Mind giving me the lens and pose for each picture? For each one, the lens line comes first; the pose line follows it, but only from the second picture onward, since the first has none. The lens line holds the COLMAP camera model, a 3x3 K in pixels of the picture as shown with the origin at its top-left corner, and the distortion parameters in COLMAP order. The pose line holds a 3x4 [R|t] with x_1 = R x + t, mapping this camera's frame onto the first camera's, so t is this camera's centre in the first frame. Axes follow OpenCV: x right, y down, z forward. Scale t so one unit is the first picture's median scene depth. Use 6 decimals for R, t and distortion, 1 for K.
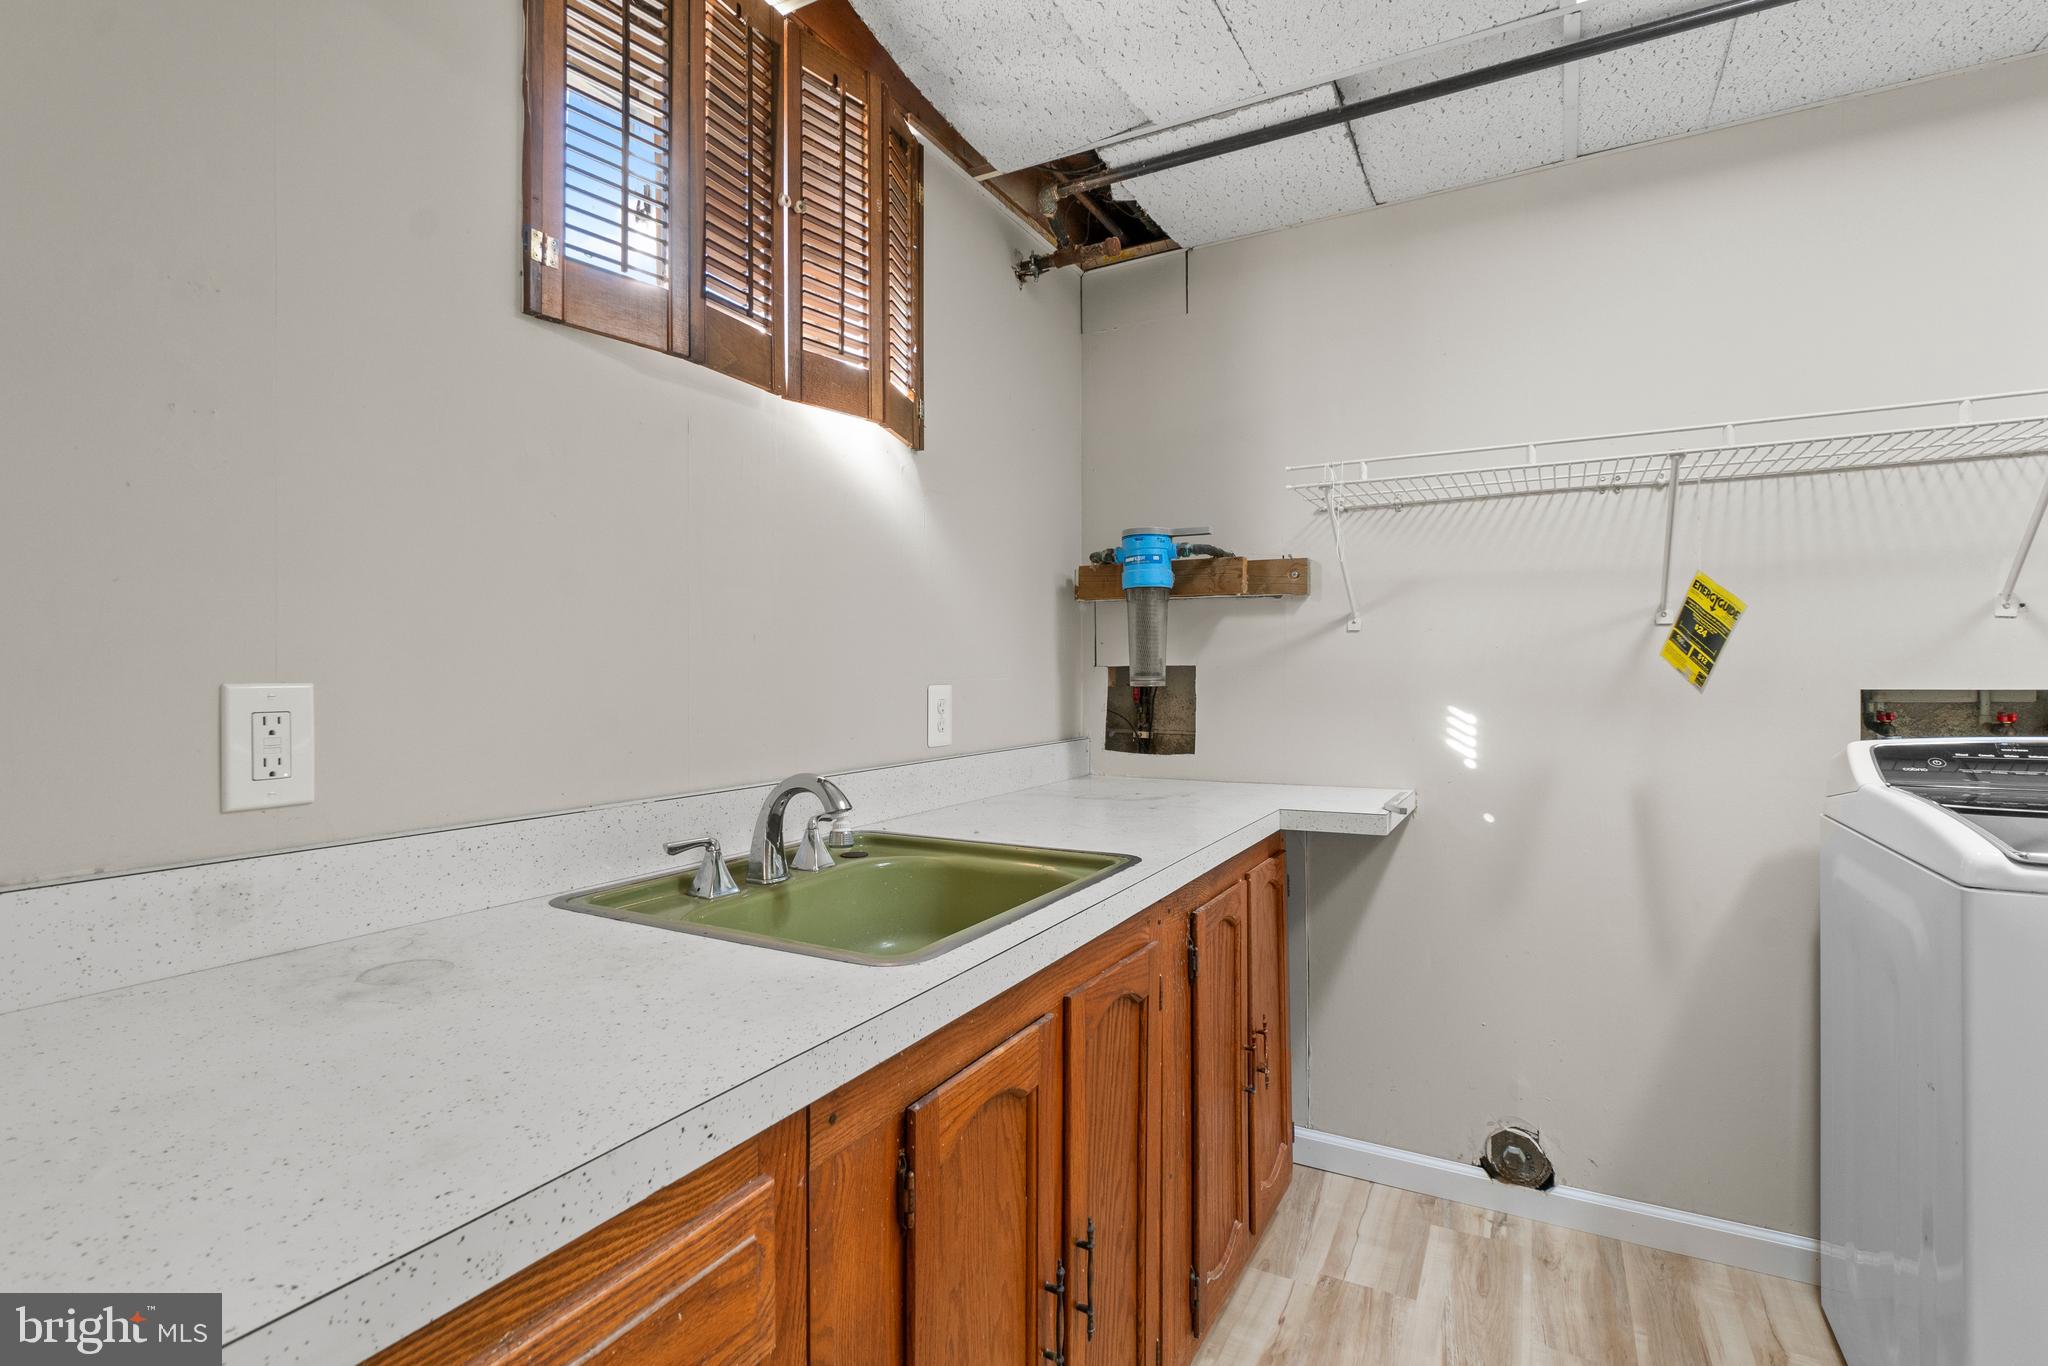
lens RADIAL K [[996.7, 0, 1028.3], [0, 996.7, 668.8], [0, 0, 1]] dist [0.000671, -0.000634]
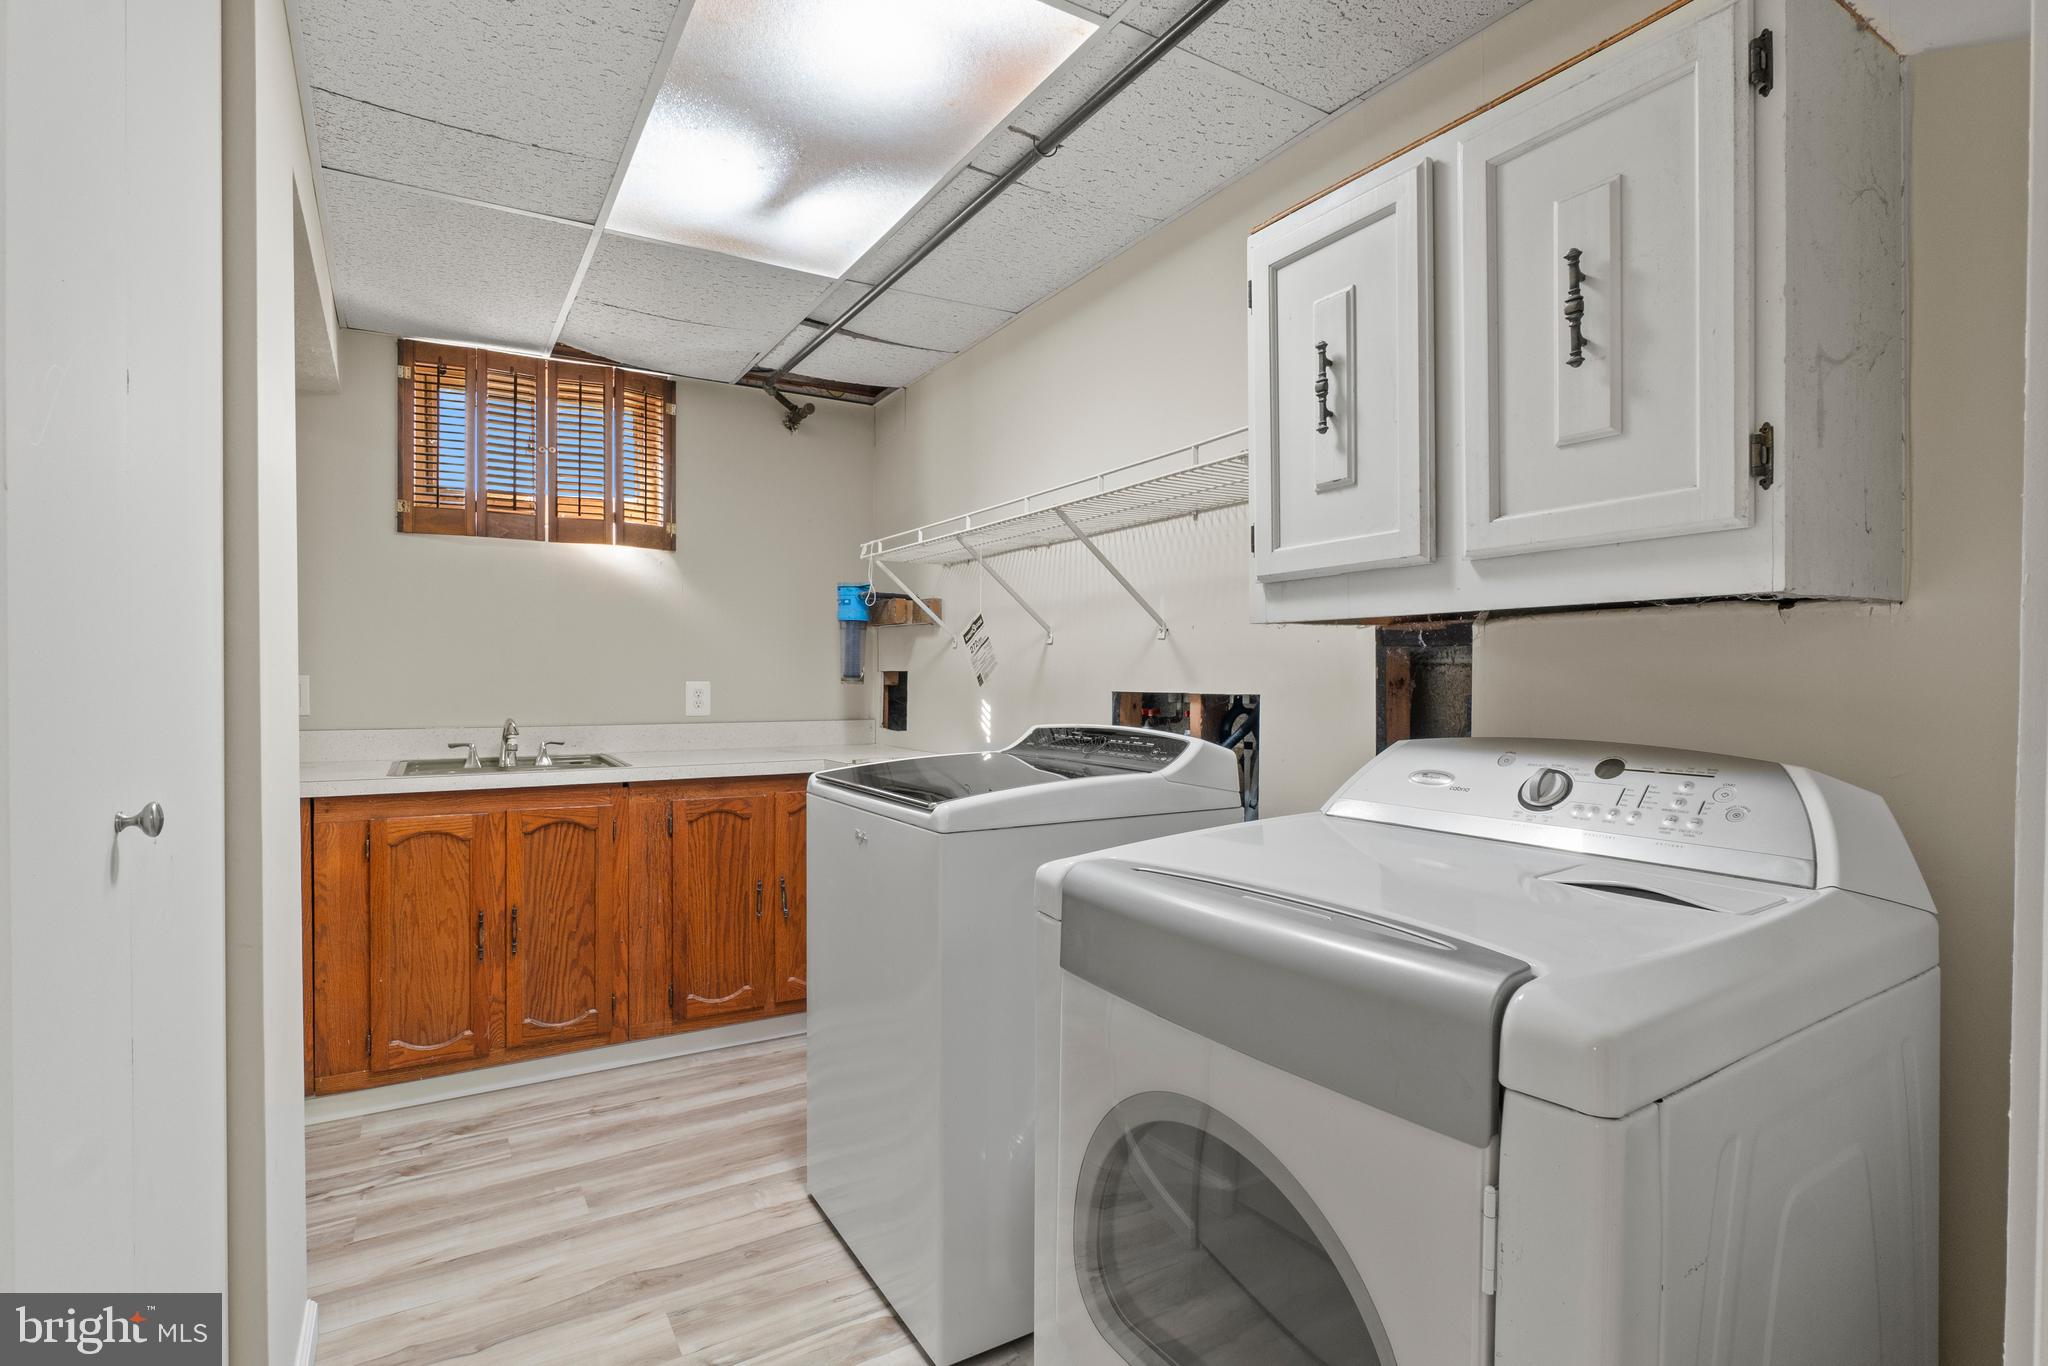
lens RADIAL K [[996.7, 0, 1018.4], [0, 996.7, 686.3], [0, 0, 1]] dist [0.000671, -0.000634]
pose [[0.856872, 0.009186, -0.515447, 1.328465], [-0.005663, 0.999949, 0.008406, 0.006949], [0.515498, -0.004284, 0.856880, -0.226495]]
